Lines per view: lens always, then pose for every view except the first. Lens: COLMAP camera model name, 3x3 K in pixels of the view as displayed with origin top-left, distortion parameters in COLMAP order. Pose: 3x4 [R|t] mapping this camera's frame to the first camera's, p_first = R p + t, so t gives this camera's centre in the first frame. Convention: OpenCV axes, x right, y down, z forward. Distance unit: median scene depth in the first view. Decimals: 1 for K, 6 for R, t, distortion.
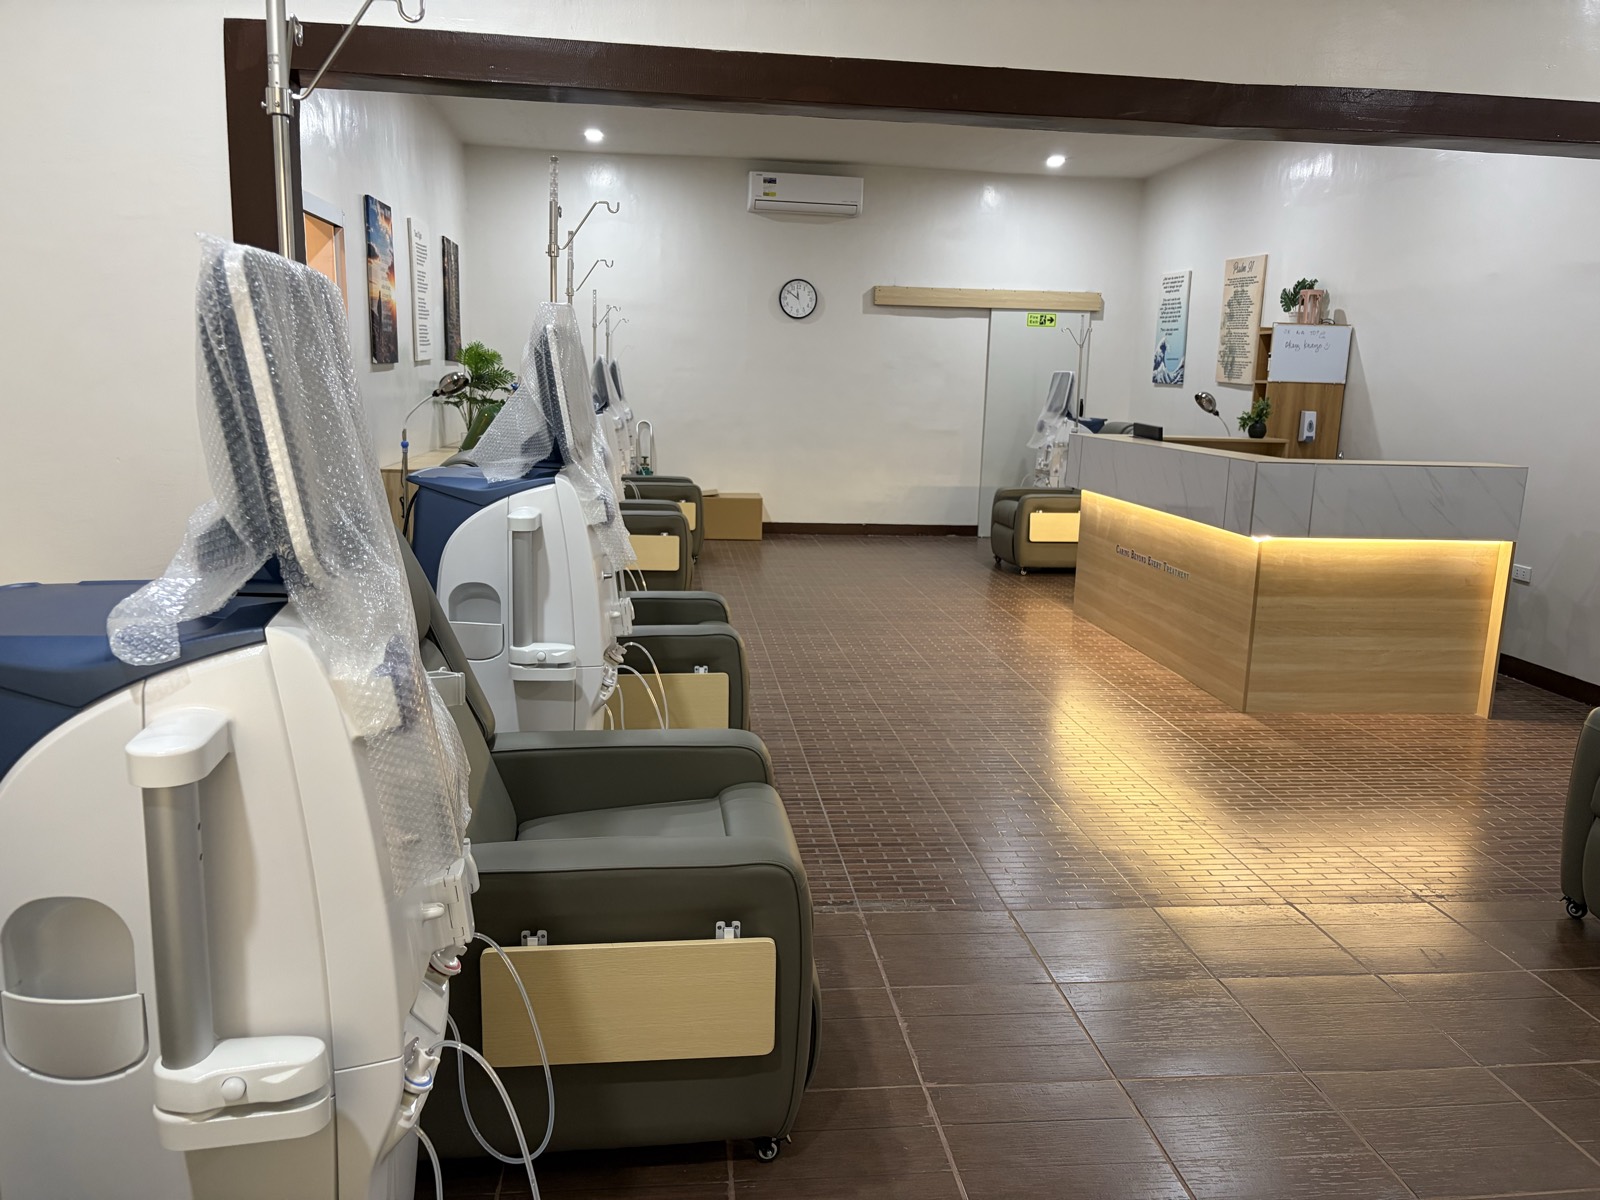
lens RADIAL K [[1204.9, 0, 807.8], [0, 1204.9, 605.4], [0, 0, 1]] dist [0.034202, -0.009420]
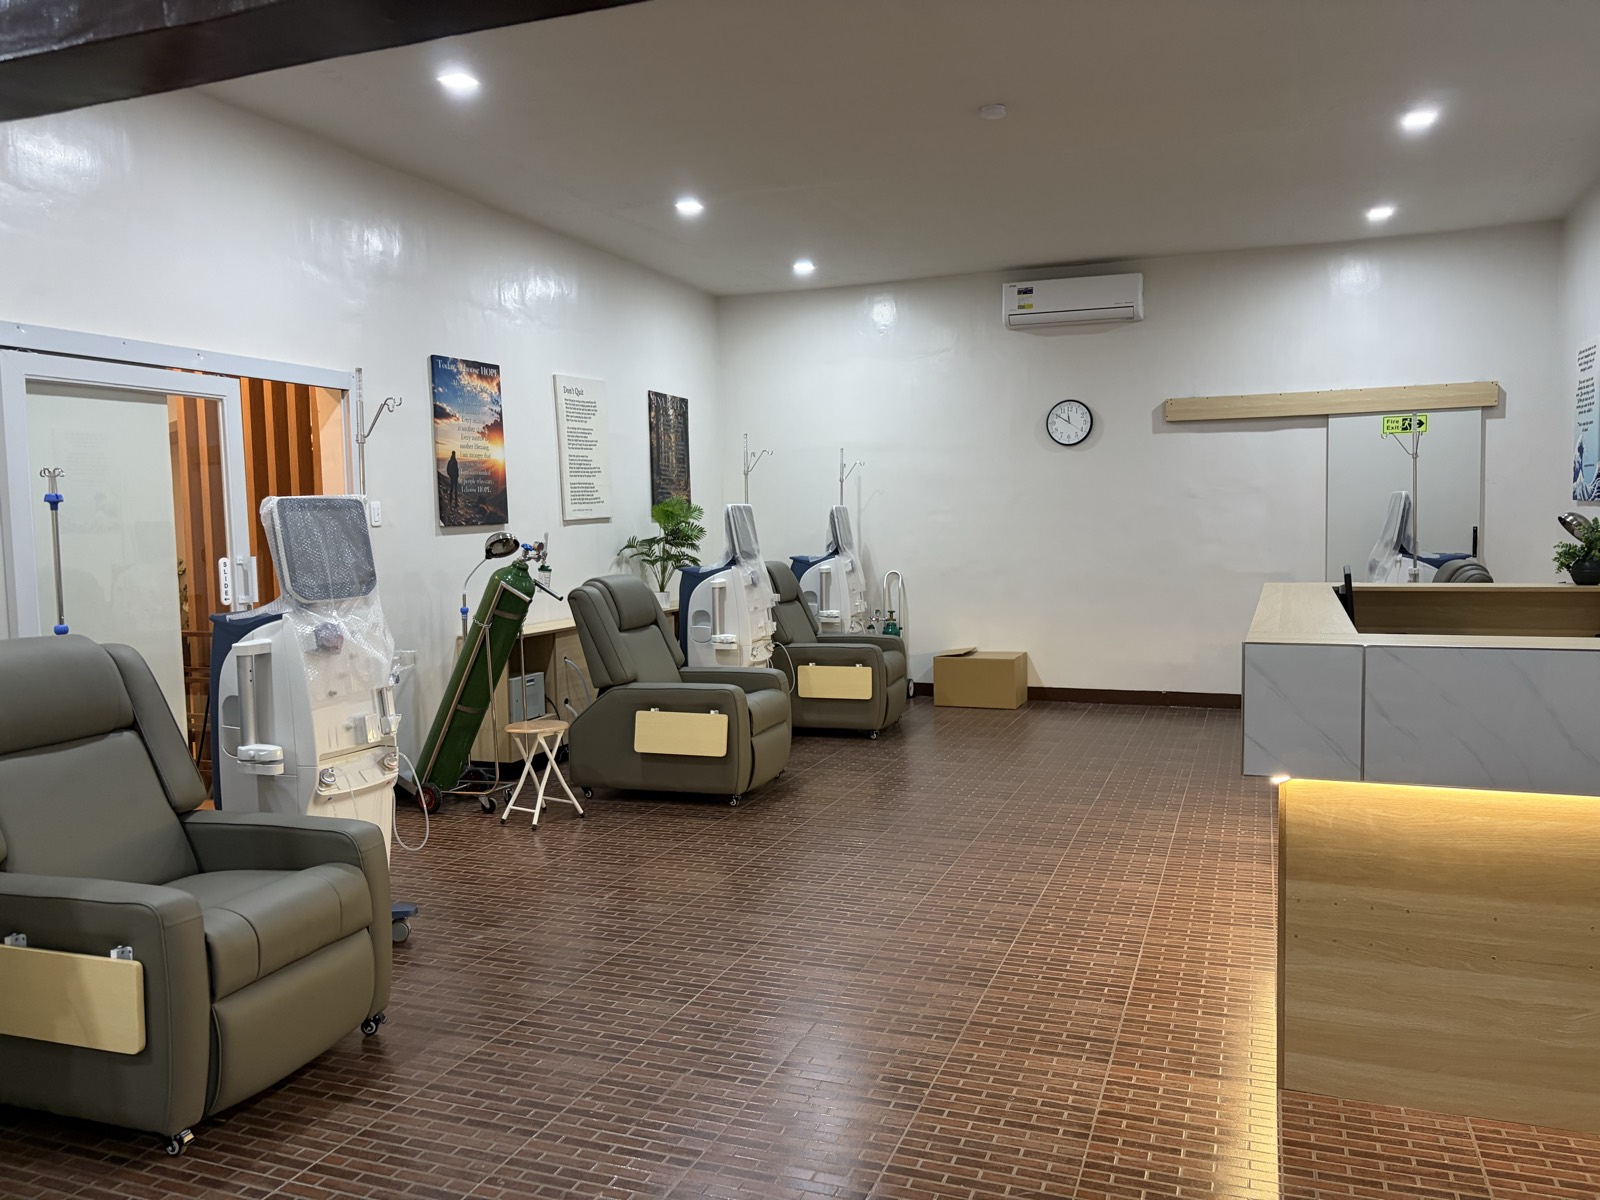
lens RADIAL K [[1204.9, 0, 807.8], [0, 1204.9, 605.4], [0, 0, 1]] dist [0.034202, -0.009420]
pose [[0.890464, -0.009469, -0.454955, 0.221117], [-0.042889, 0.993586, -0.104626, -0.033600], [0.453028, 0.112678, 0.884347, 0.198390]]
